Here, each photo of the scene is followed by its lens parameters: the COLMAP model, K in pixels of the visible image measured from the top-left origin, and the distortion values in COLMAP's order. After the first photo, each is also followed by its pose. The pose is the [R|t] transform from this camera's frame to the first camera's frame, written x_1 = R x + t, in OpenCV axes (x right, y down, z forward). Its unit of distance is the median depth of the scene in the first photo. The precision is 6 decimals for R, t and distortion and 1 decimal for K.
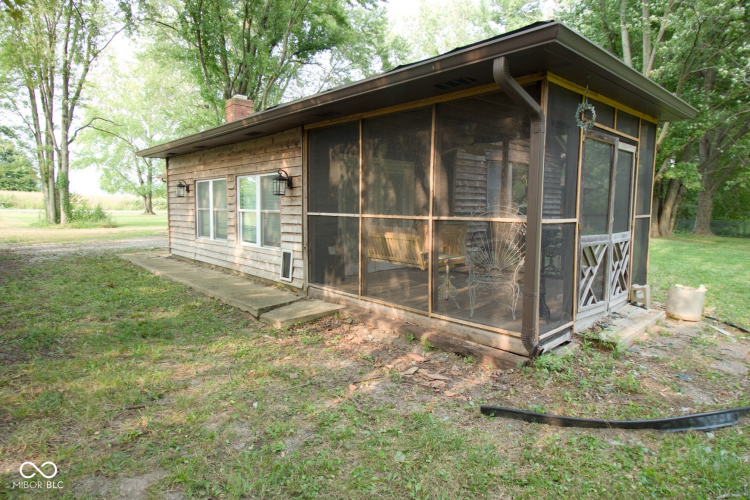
lens RADIAL K [[439.1, 0, 378.3], [0, 439.1, 247.3], [0, 0, 1]] dist [0.005373, 0.000770]
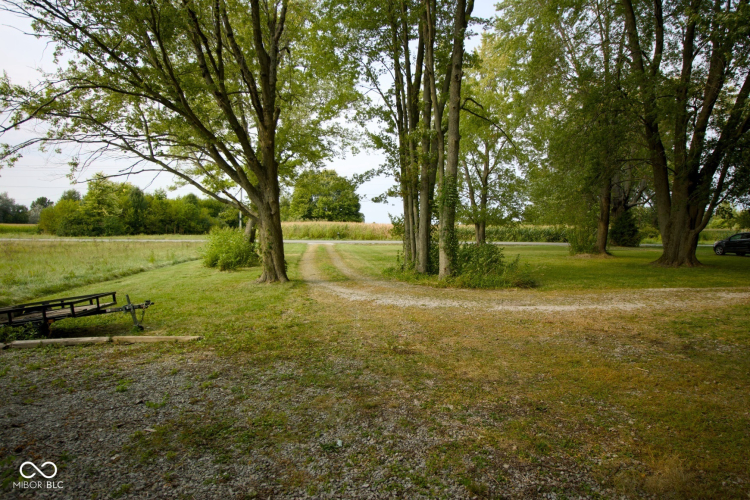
lens RADIAL K [[439.1, 0, 378.3], [0, 439.1, 247.3], [0, 0, 1]] dist [0.005373, 0.000770]
pose [[0.825934, 0.010749, -0.563664, -0.257733], [-0.045004, 0.997885, -0.046915, -0.032074], [0.561967, 0.064116, 0.824671, 0.281743]]
